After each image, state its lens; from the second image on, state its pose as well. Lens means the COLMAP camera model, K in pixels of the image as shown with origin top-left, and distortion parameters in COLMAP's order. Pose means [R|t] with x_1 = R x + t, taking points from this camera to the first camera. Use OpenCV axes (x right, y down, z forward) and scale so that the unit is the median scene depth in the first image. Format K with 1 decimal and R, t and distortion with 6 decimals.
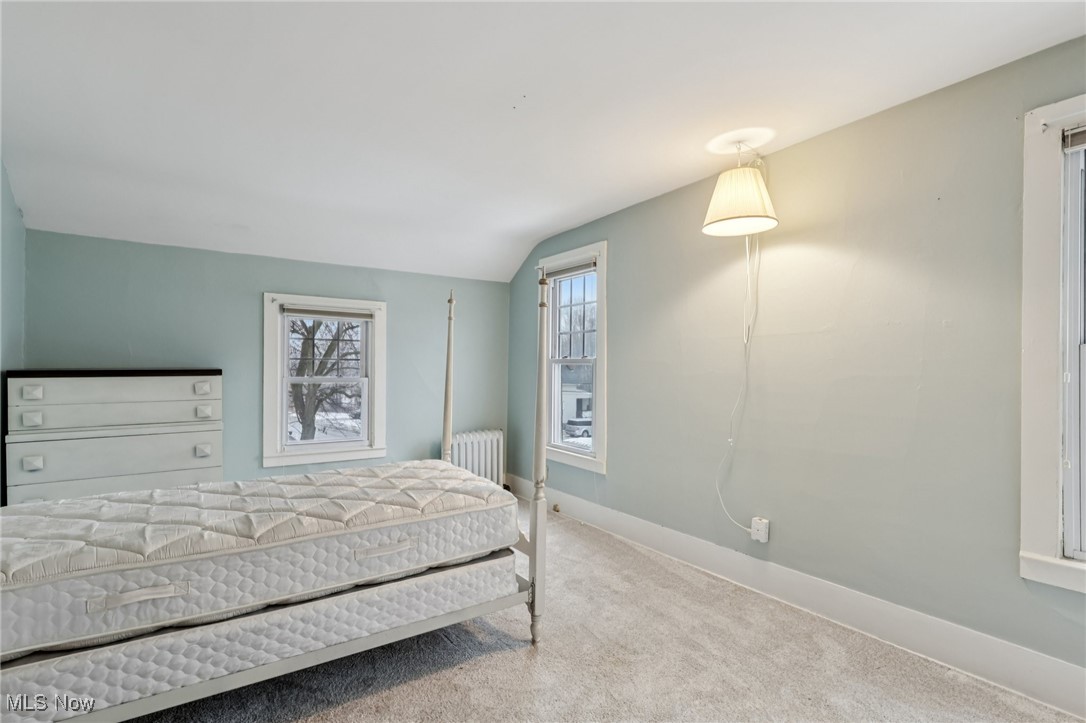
lens RADIAL K [[518.6, 0, 546.8], [0, 518.6, 366.0], [0, 0, 1]] dist [-0.002399, 0.000103]
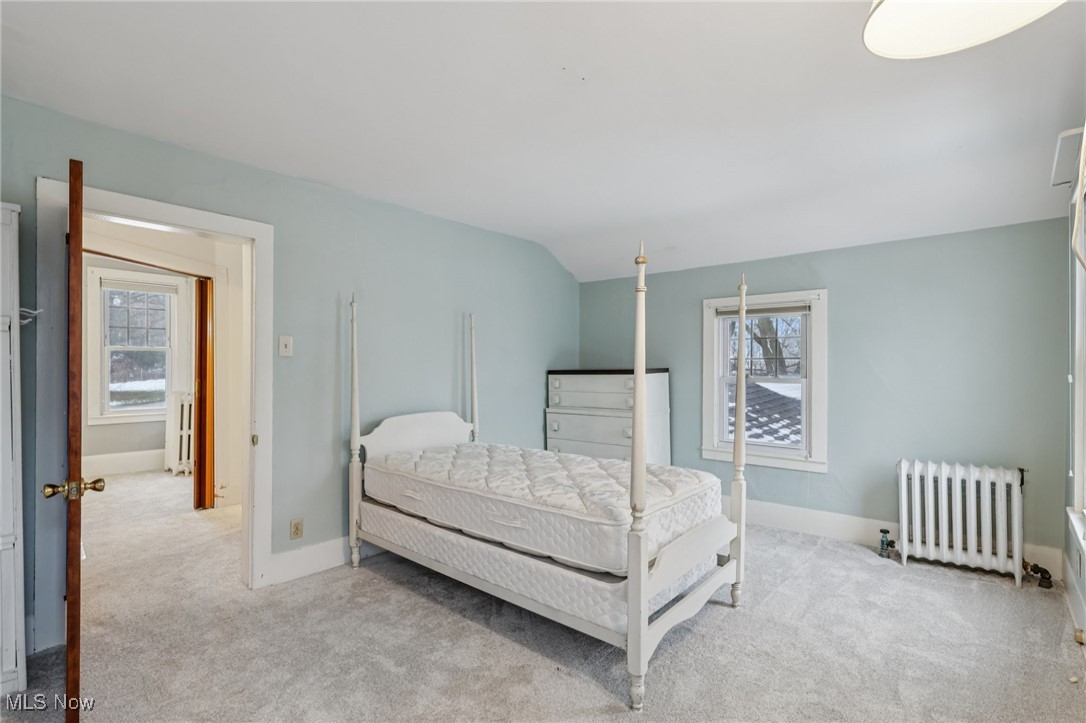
lens RADIAL K [[518.6, 0, 546.8], [0, 518.6, 366.0], [0, 0, 1]] dist [-0.002399, 0.000103]
pose [[0.248453, -0.007085, -0.968618, 0.527487], [0.007574, 0.999957, -0.005371, 0.003071], [0.968614, -0.006002, 0.248496, 0.481448]]
